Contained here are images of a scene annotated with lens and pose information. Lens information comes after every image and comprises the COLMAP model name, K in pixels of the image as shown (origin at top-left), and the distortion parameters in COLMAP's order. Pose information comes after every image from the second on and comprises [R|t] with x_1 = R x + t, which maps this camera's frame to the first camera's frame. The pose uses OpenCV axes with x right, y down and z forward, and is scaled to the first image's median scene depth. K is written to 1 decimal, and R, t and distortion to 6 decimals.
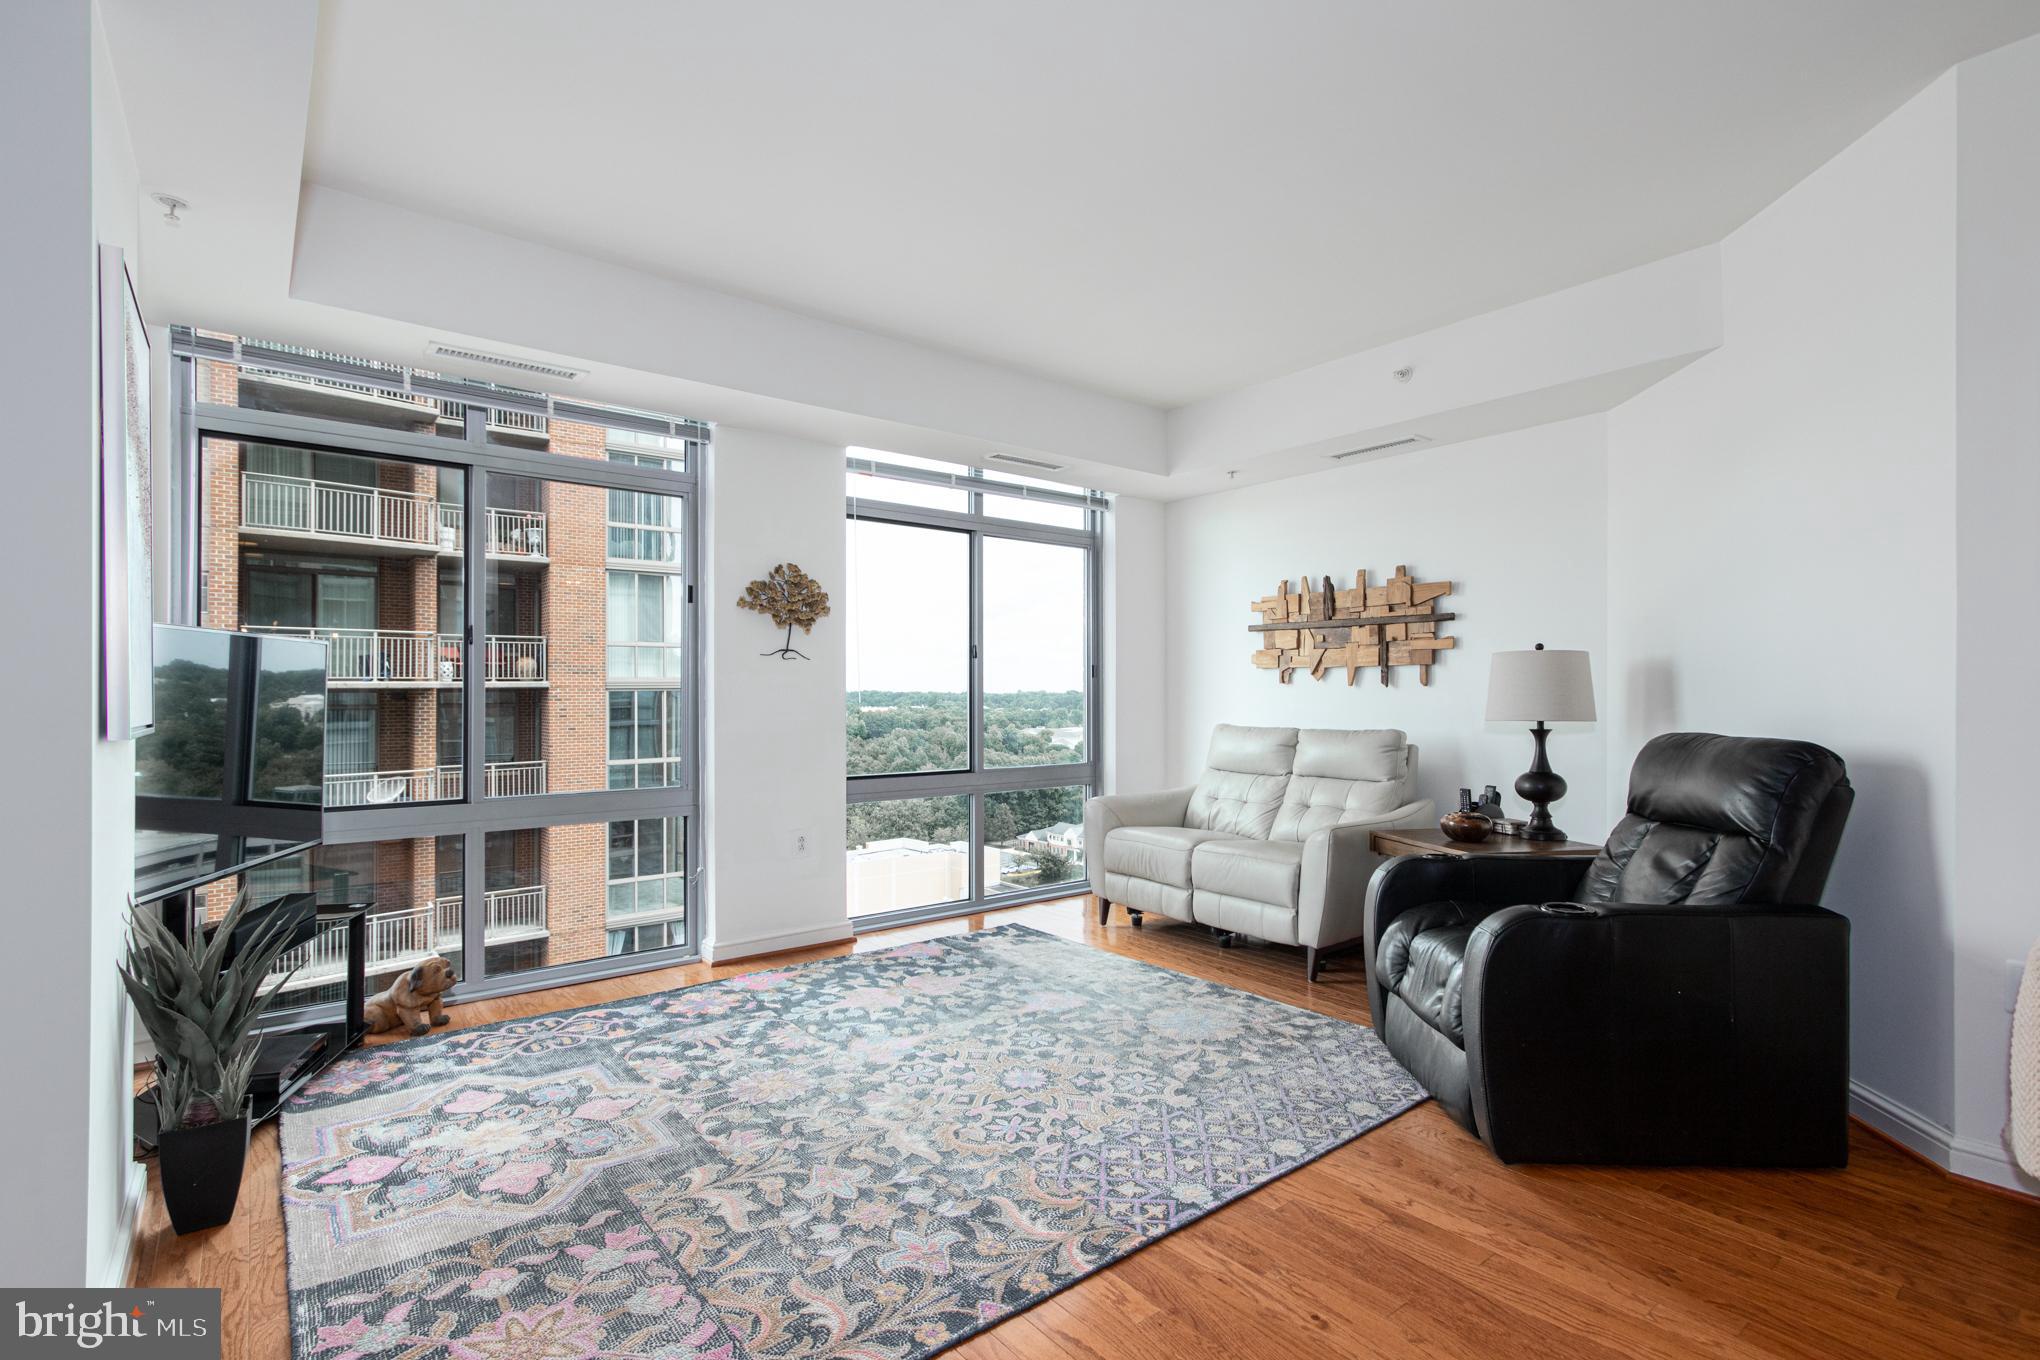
lens RADIAL K [[954.6, 0, 1024.4], [0, 954.6, 691.7], [0, 0, 1]] dist [0.010740, -0.002059]
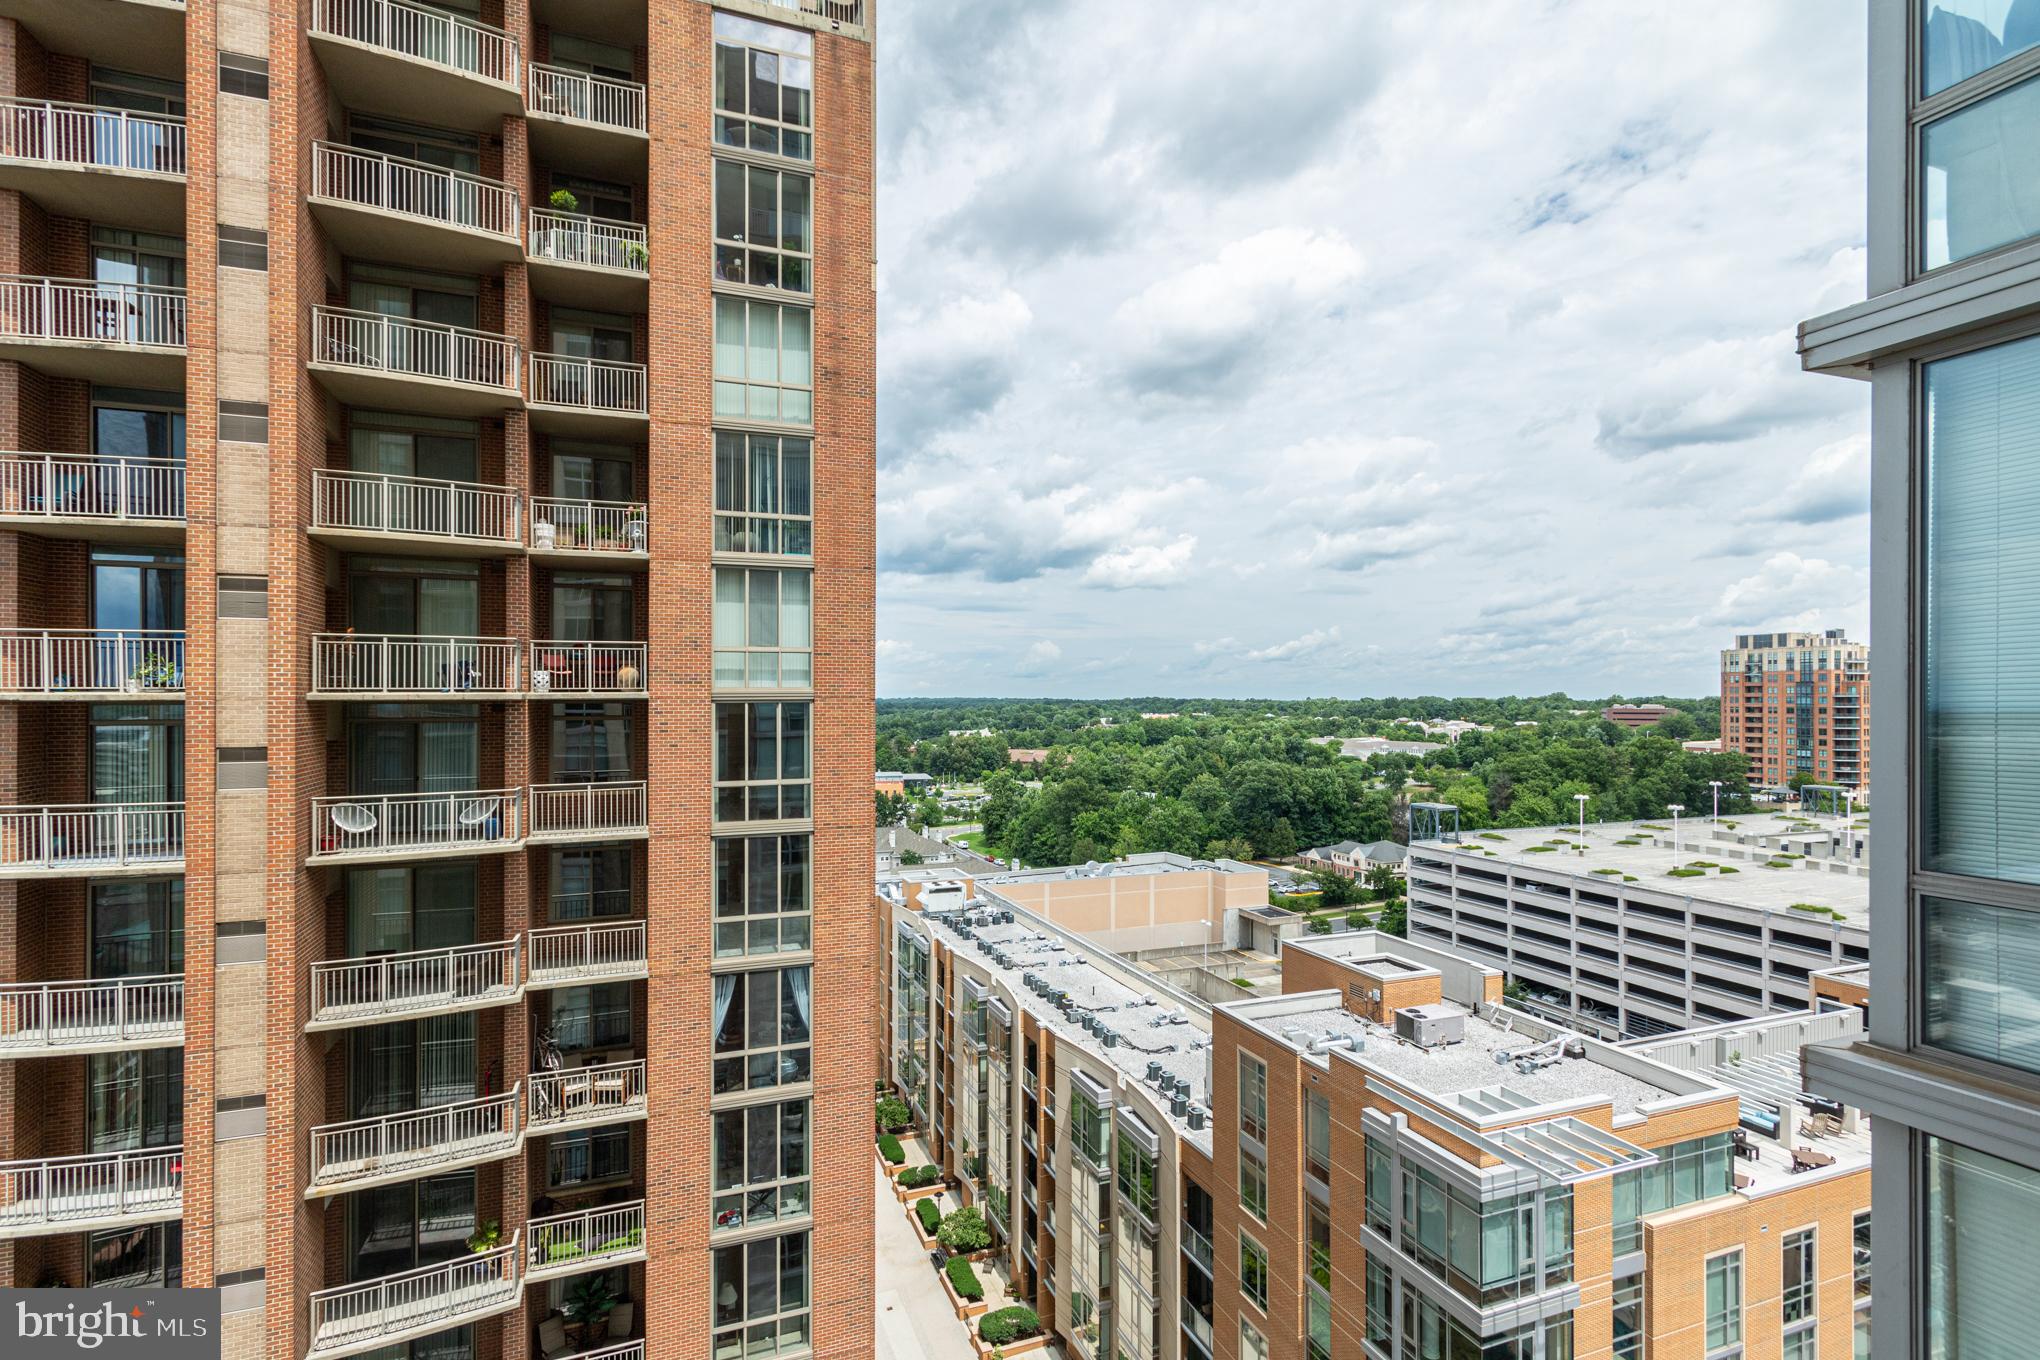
lens RADIAL K [[954.6, 0, 989.1], [0, 954.6, 701.0], [0, 0, 1]] dist [0.010740, -0.002059]
pose [[0.948379, 0.004979, -0.317100, 0.509504], [-0.004311, 0.999987, 0.002807, -0.037843], [0.317110, -0.001296, 0.948388, 1.522772]]
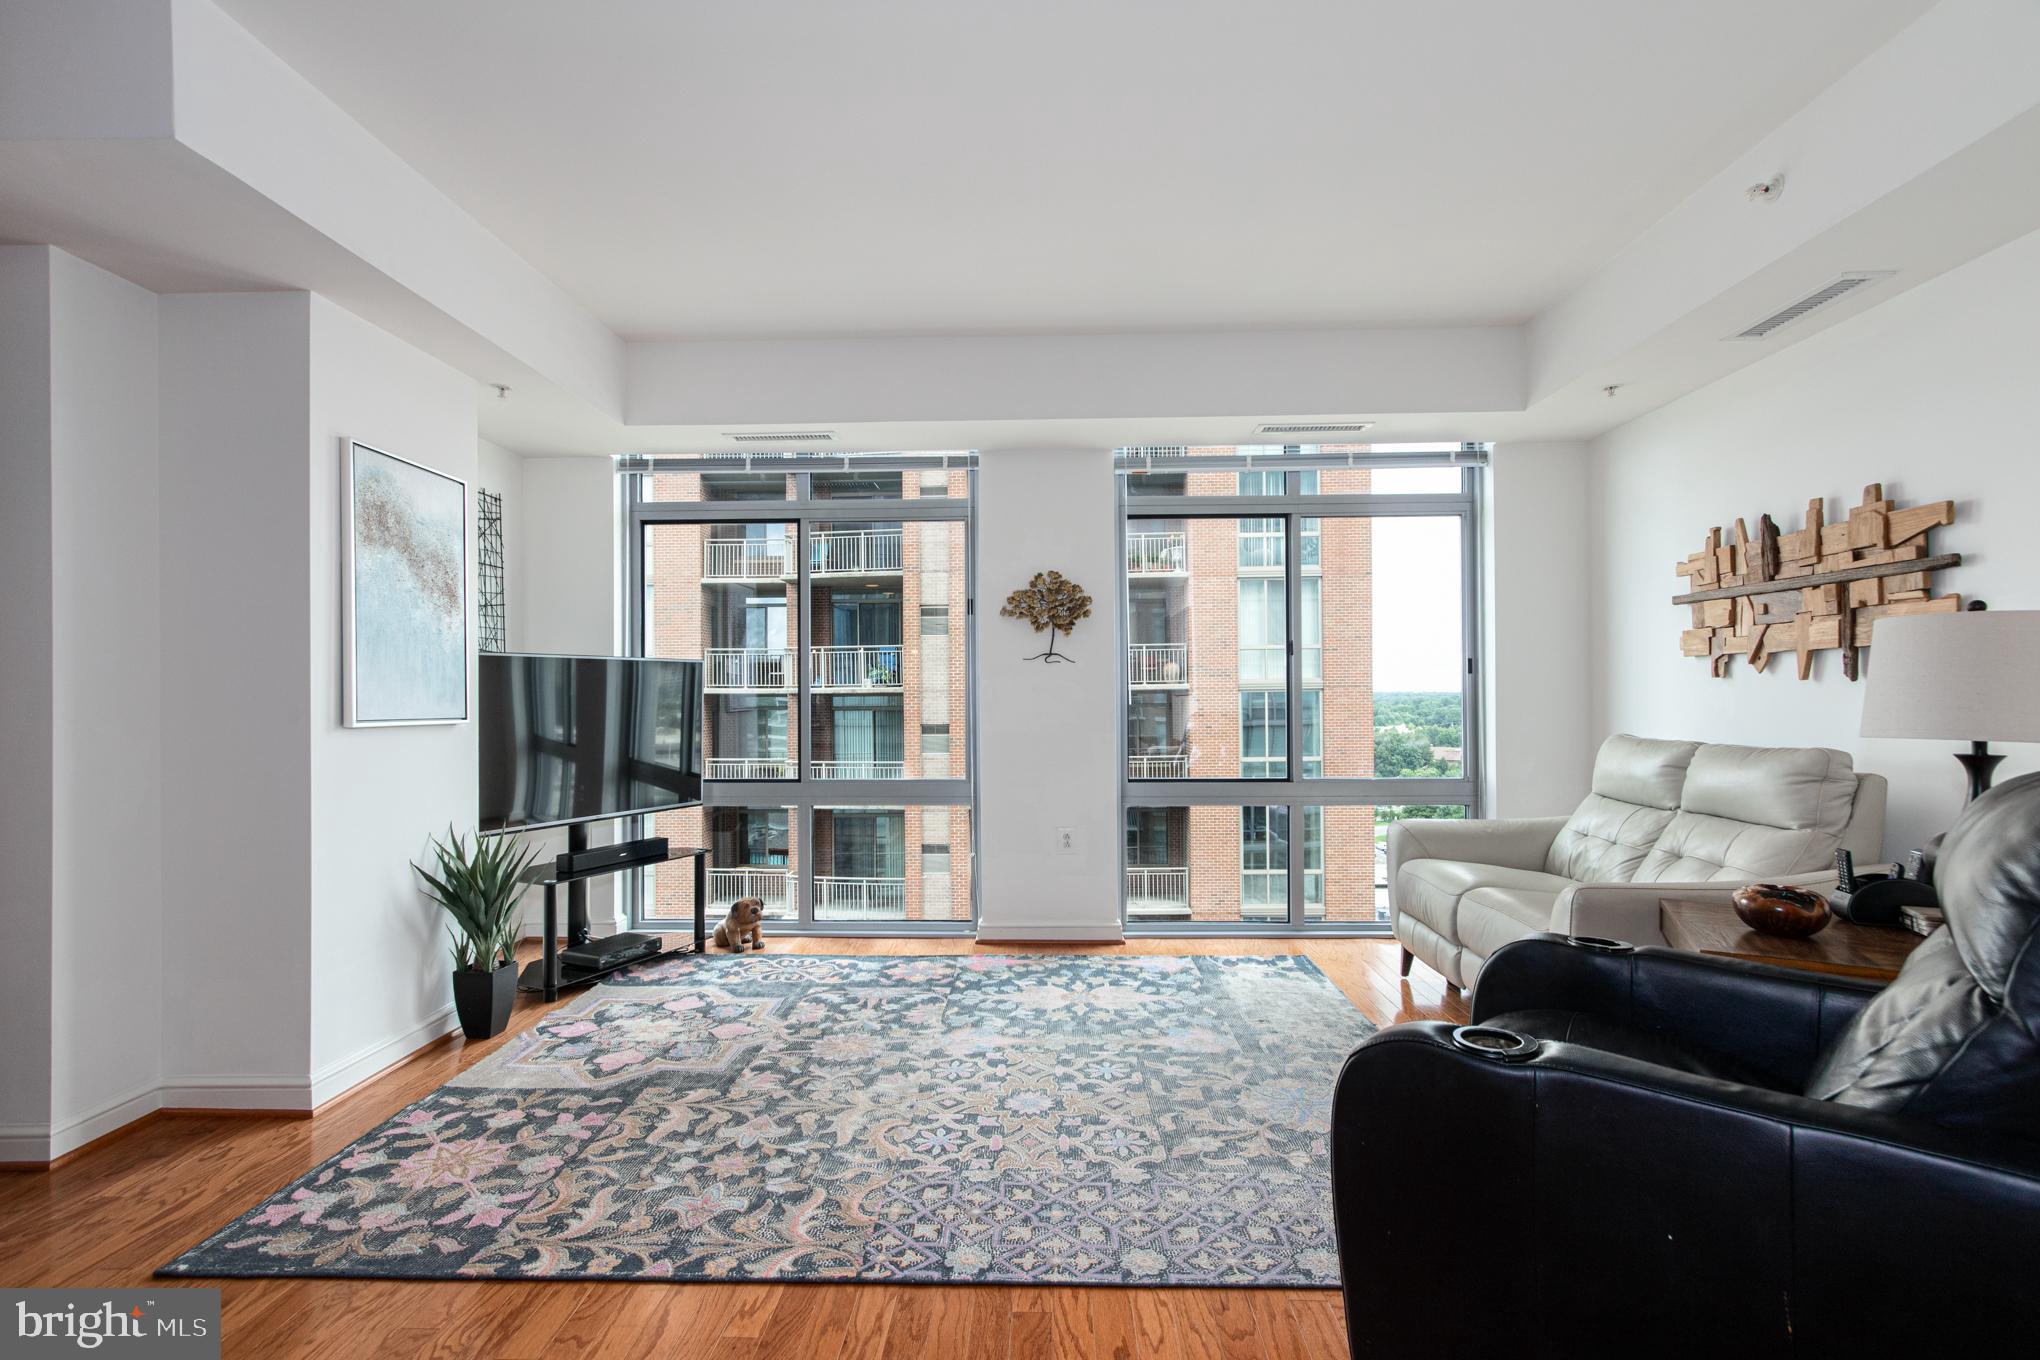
lens RADIAL K [[954.6, 0, 1024.8], [0, 954.6, 694.4], [0, 0, 1]] dist [0.010740, -0.002059]
pose [[0.763401, -0.004904, -0.645906, 0.429247], [0.006633, 0.999978, 0.000248, 0.000107], [0.645891, -0.004474, 0.763417, 0.194081]]
